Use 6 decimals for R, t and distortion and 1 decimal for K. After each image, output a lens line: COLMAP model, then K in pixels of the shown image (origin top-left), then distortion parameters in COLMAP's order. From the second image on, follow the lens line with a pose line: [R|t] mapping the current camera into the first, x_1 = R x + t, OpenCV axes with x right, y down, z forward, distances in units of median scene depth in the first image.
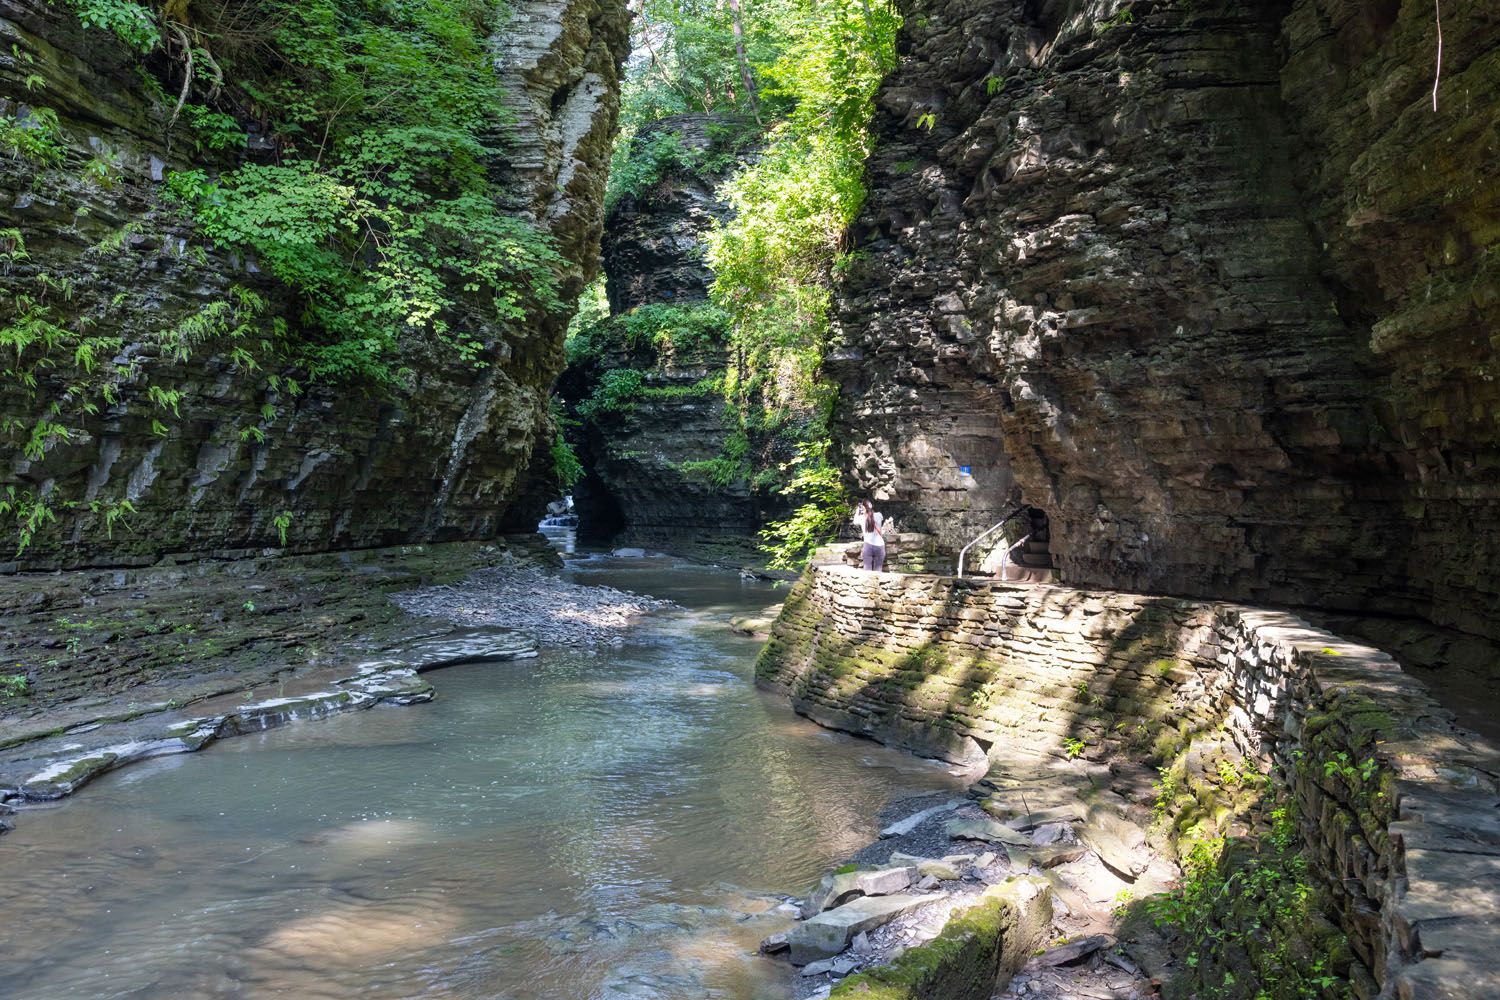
lens RADIAL K [[1352.5, 0, 680.4], [0, 1352.5, 494.4], [0, 0, 1]] dist [-0.005040, 0.003136]
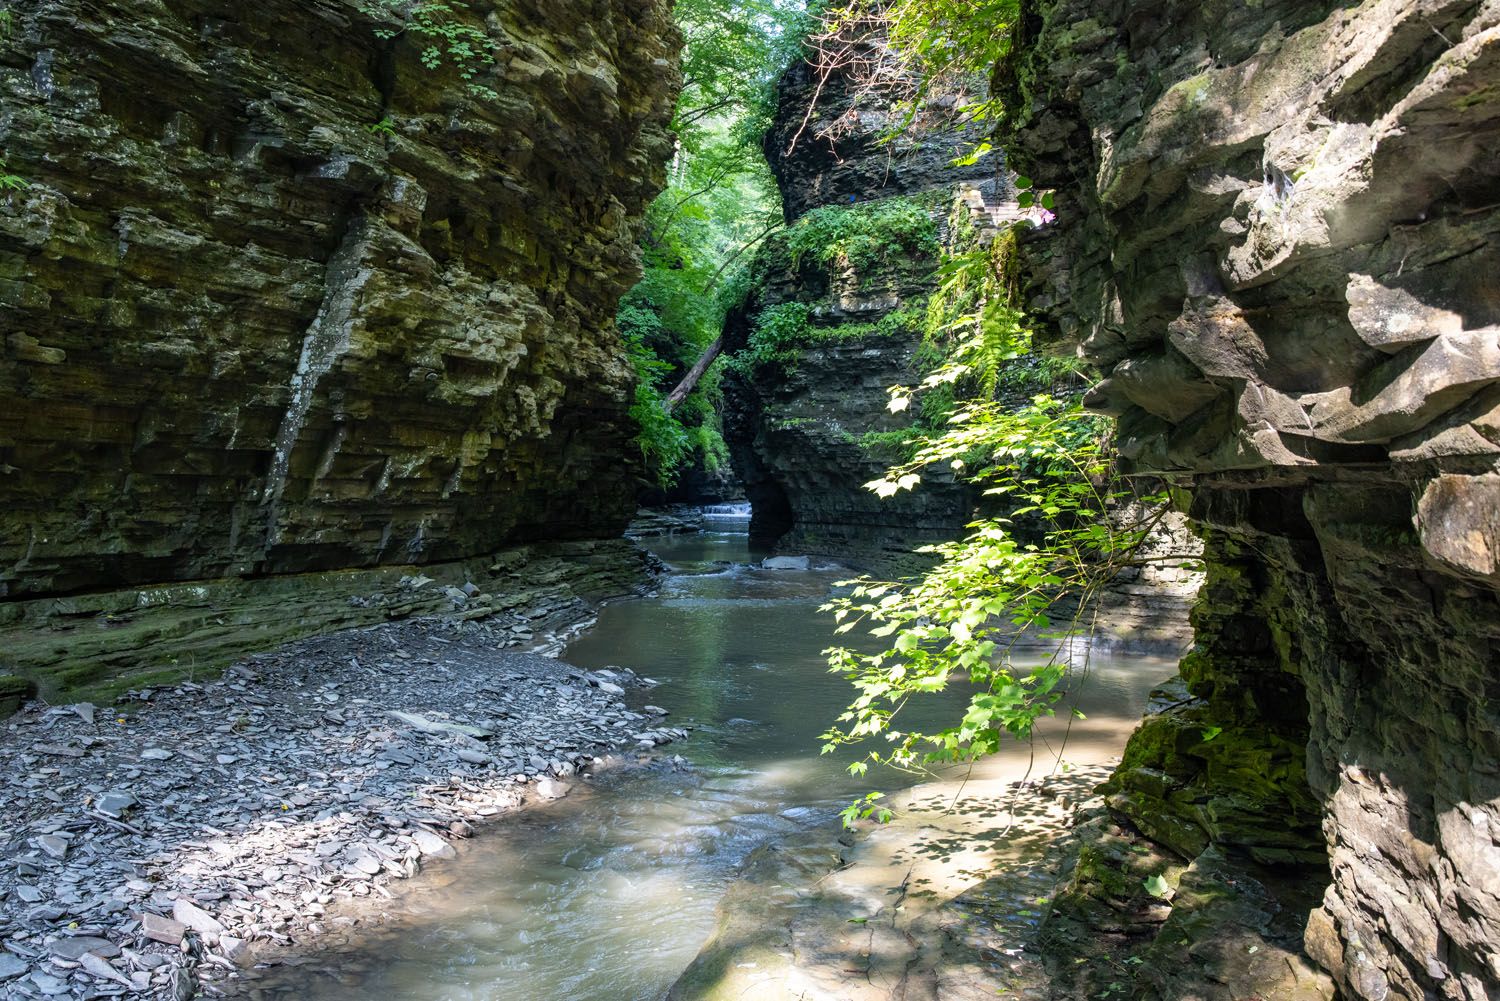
lens RADIAL K [[1352.5, 0, 680.4], [0, 1352.5, 494.9], [0, 0, 1]] dist [-0.005040, 0.003136]
pose [[0.983002, 0.006094, -0.183495, 0.037147], [-0.003763, 0.999908, 0.013046, -0.000983], [0.183557, -0.012134, 0.982934, 0.309301]]
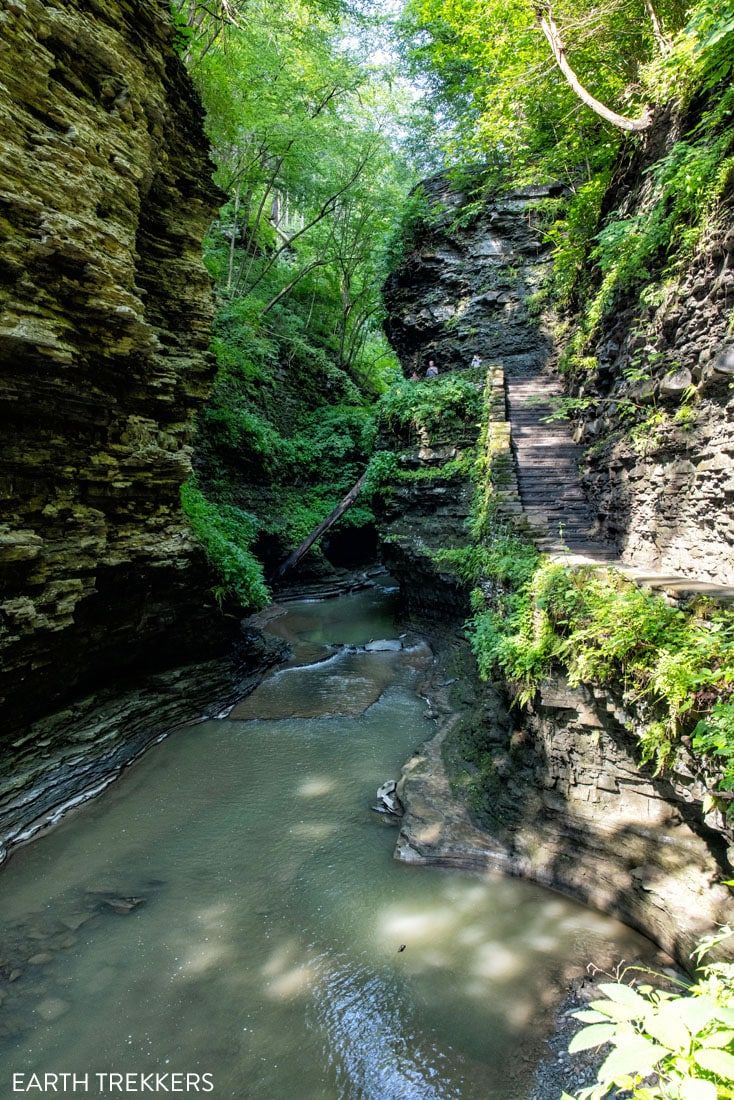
lens RADIAL K [[803.8, 0, 311.5], [0, 803.8, 538.3], [0, 0, 1]] dist [-0.002668, -0.000894]
pose [[0.945925, -0.019232, -0.323815, 0.100596], [0.030415, 0.999102, 0.029507, -0.051433], [0.322957, -0.037760, 0.945660, 0.461144]]
